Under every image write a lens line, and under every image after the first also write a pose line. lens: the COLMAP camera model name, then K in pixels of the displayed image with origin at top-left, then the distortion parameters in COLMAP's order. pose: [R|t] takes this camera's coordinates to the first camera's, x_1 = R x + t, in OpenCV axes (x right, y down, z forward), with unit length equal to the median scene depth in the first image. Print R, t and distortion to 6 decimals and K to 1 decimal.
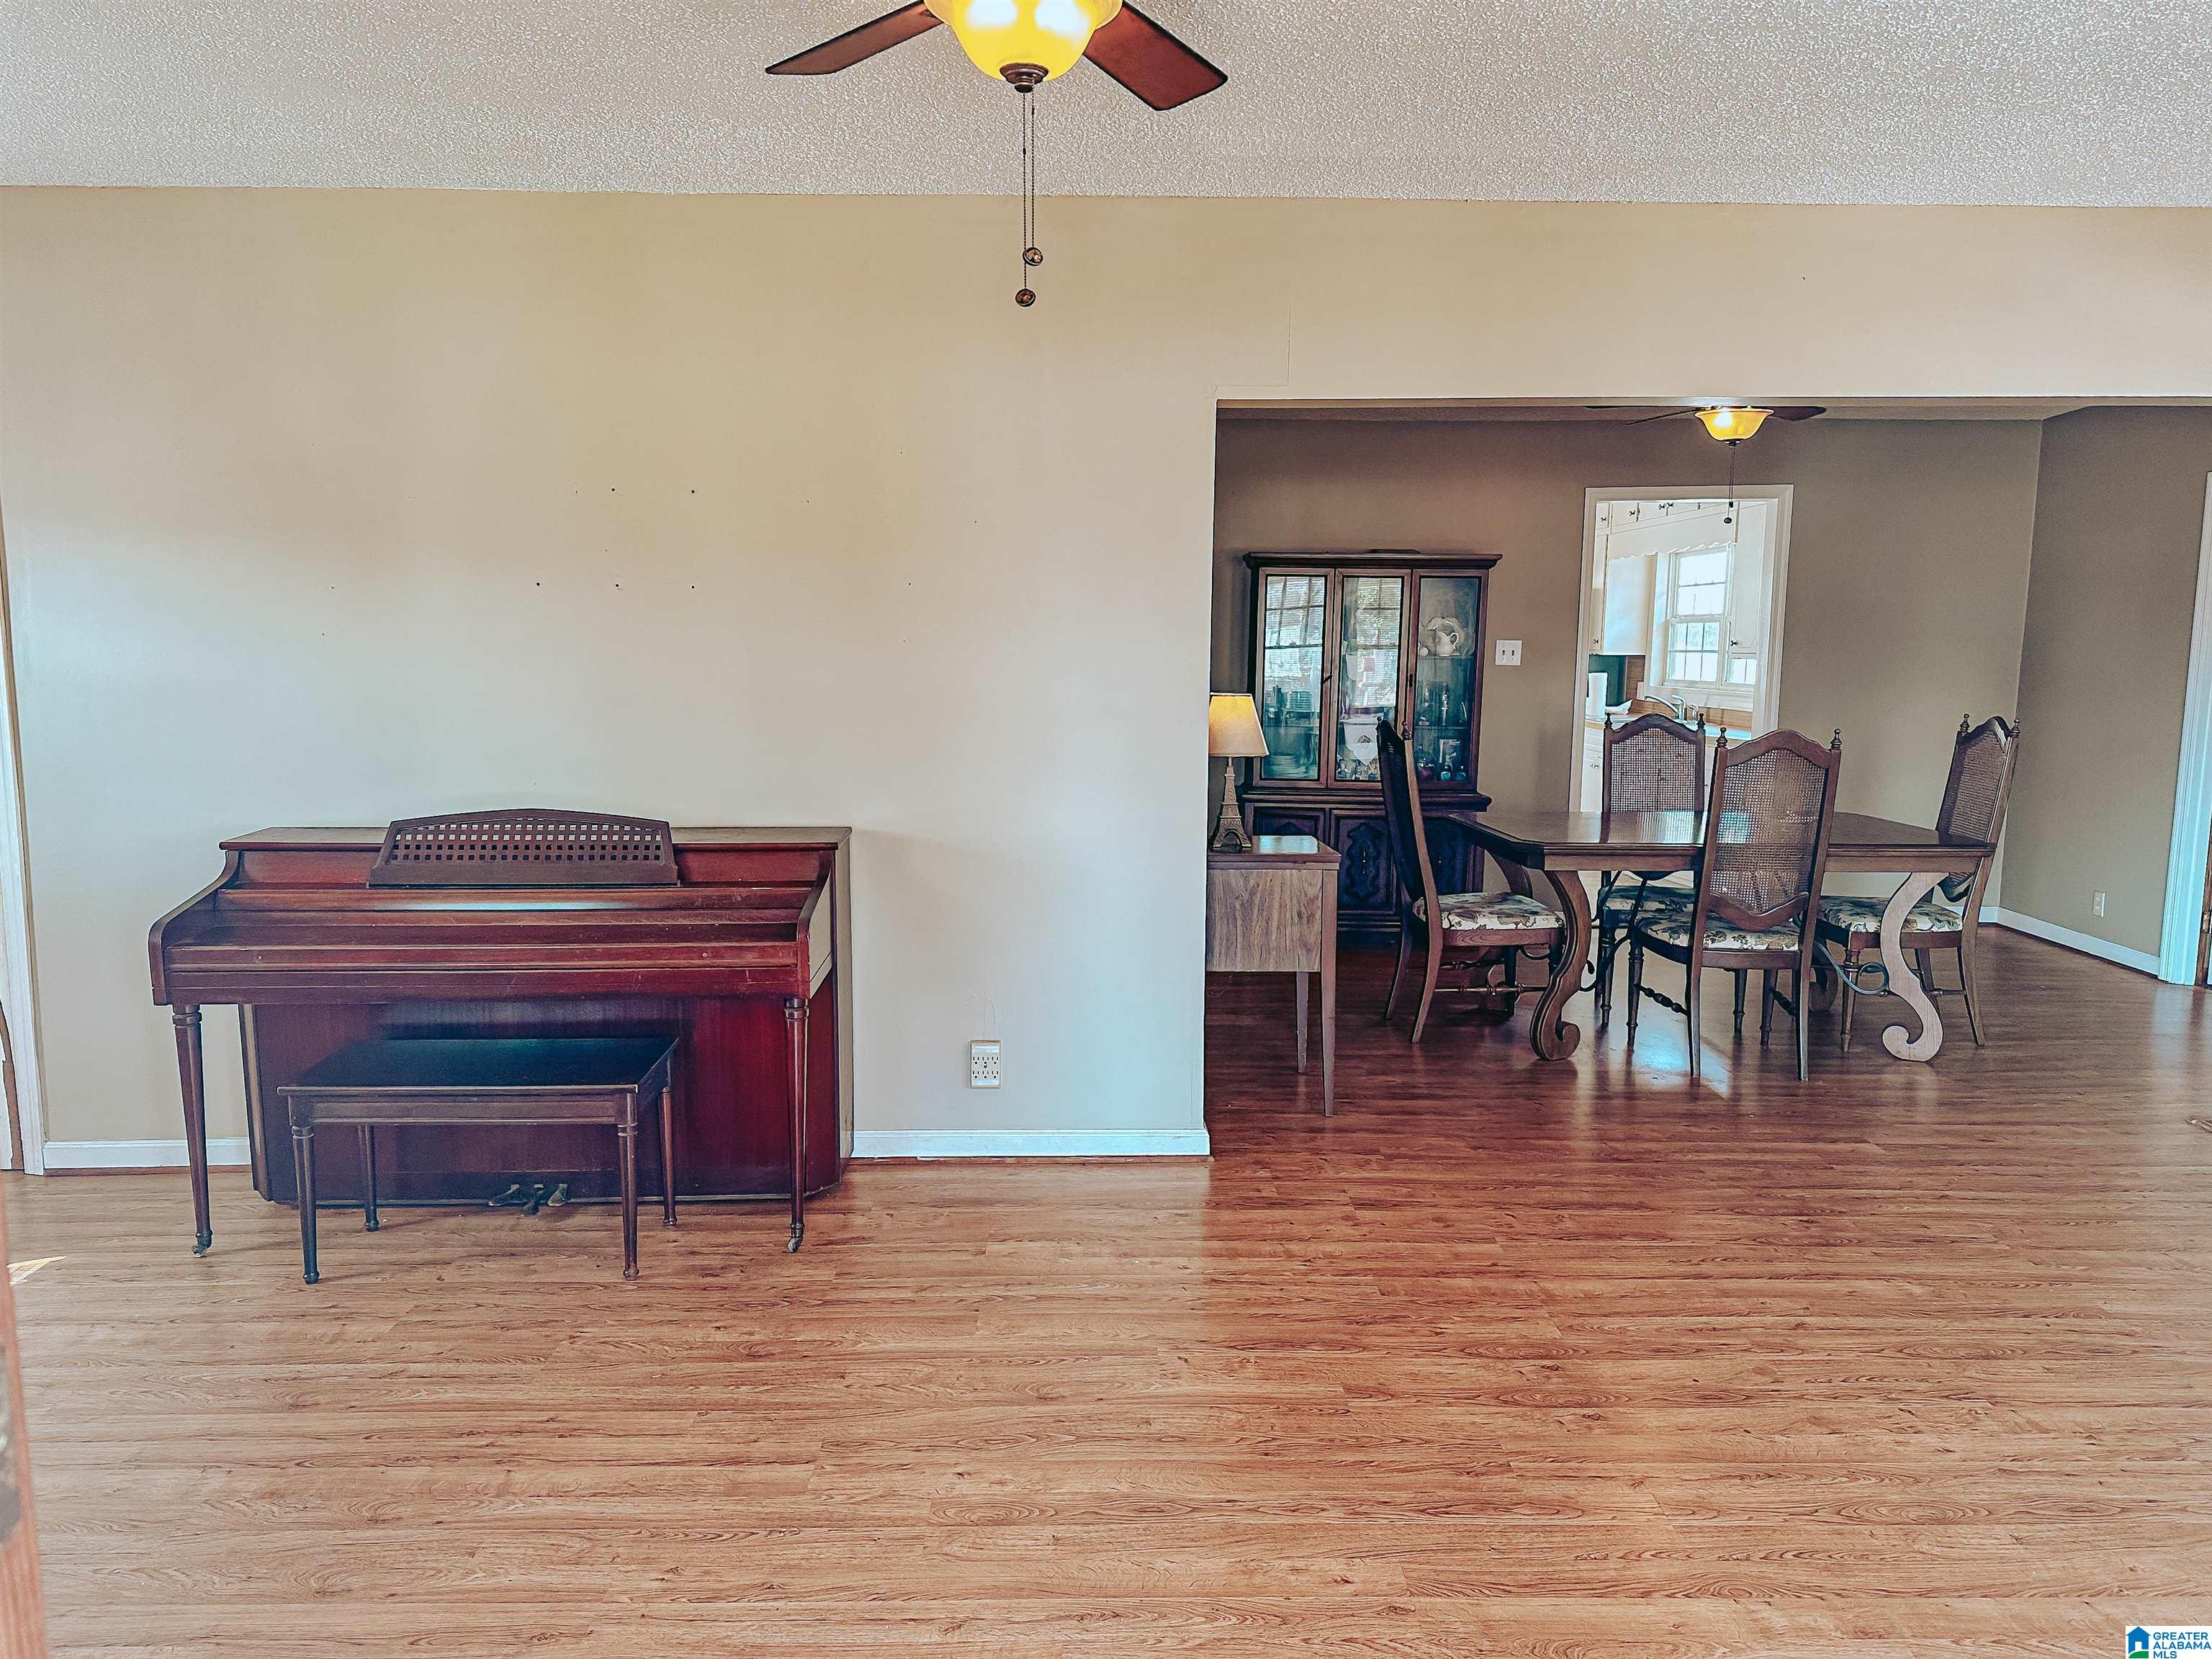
lens RADIAL K [[1529.8, 0, 1106.0], [0, 1529.8, 829.5], [0, 0, 1]] dist [0.034836, -0.005474]
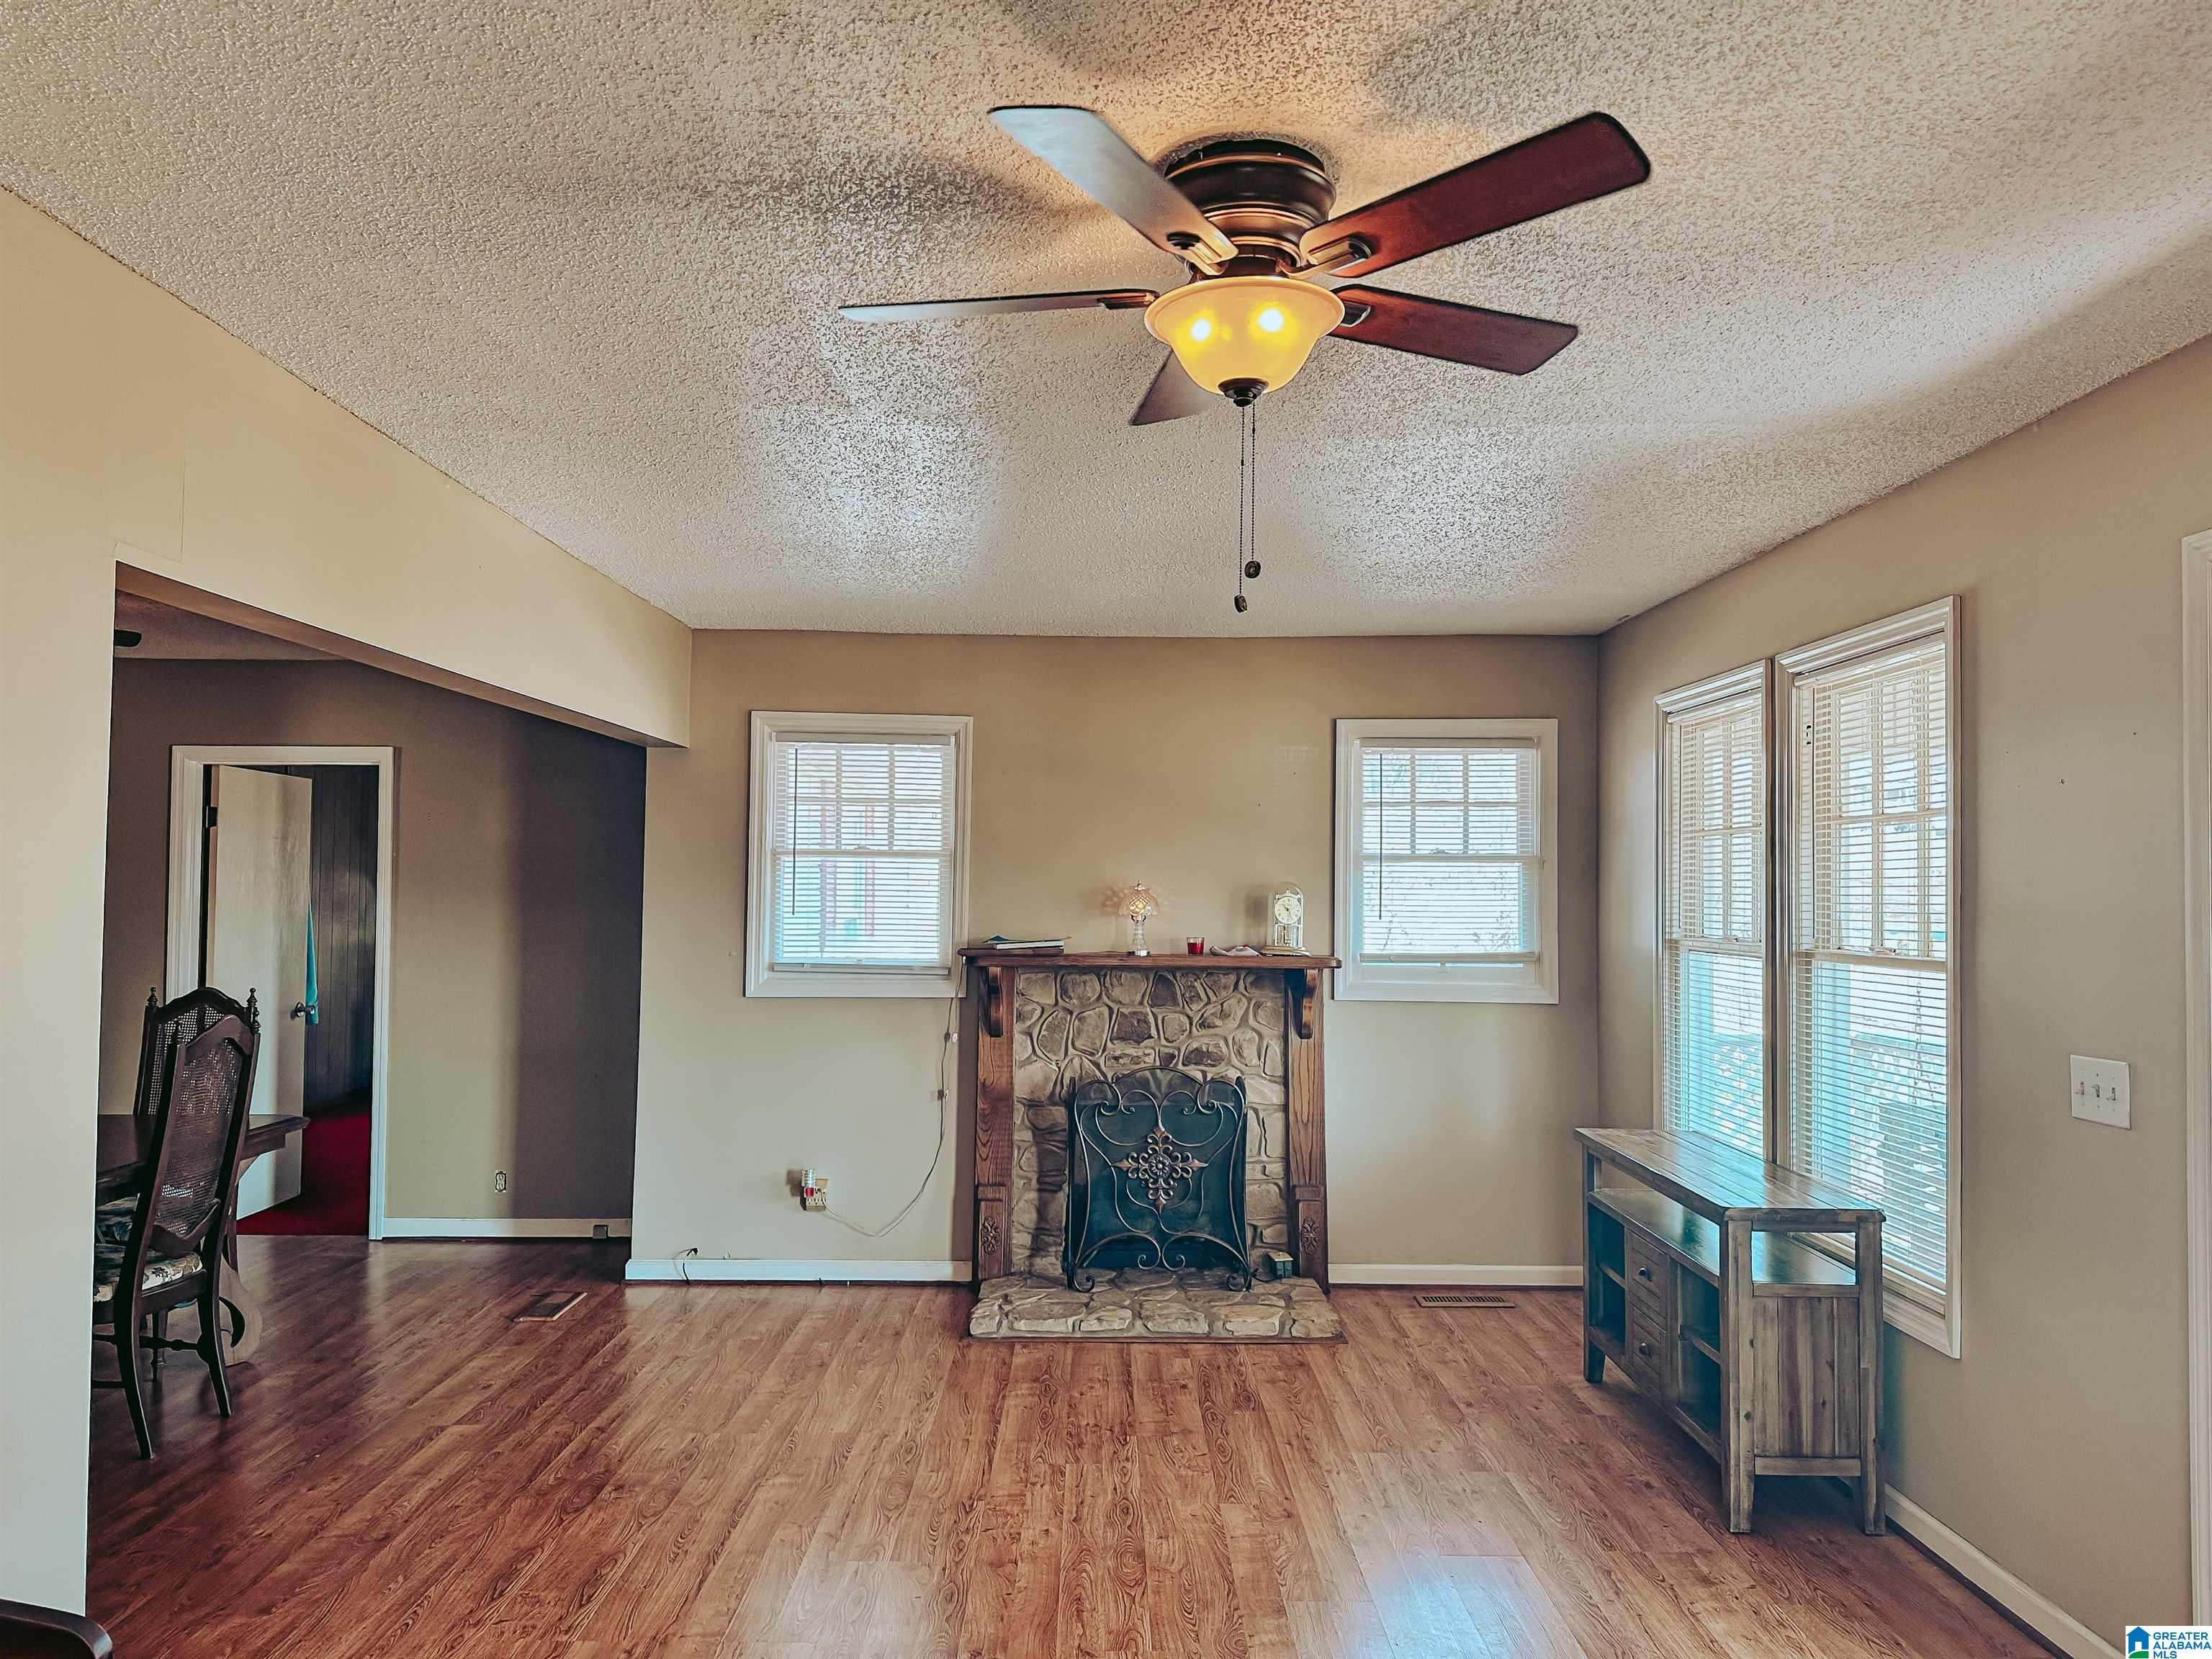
lens RADIAL K [[1529.8, 0, 1106.0], [0, 1529.8, 829.5], [0, 0, 1]] dist [0.034836, -0.005474]
pose [[0.012732, 0.041988, 0.999037, -0.594488], [0.112298, 0.992737, -0.043154, -0.100393], [-0.993593, 0.112740, 0.007924, 0.639829]]
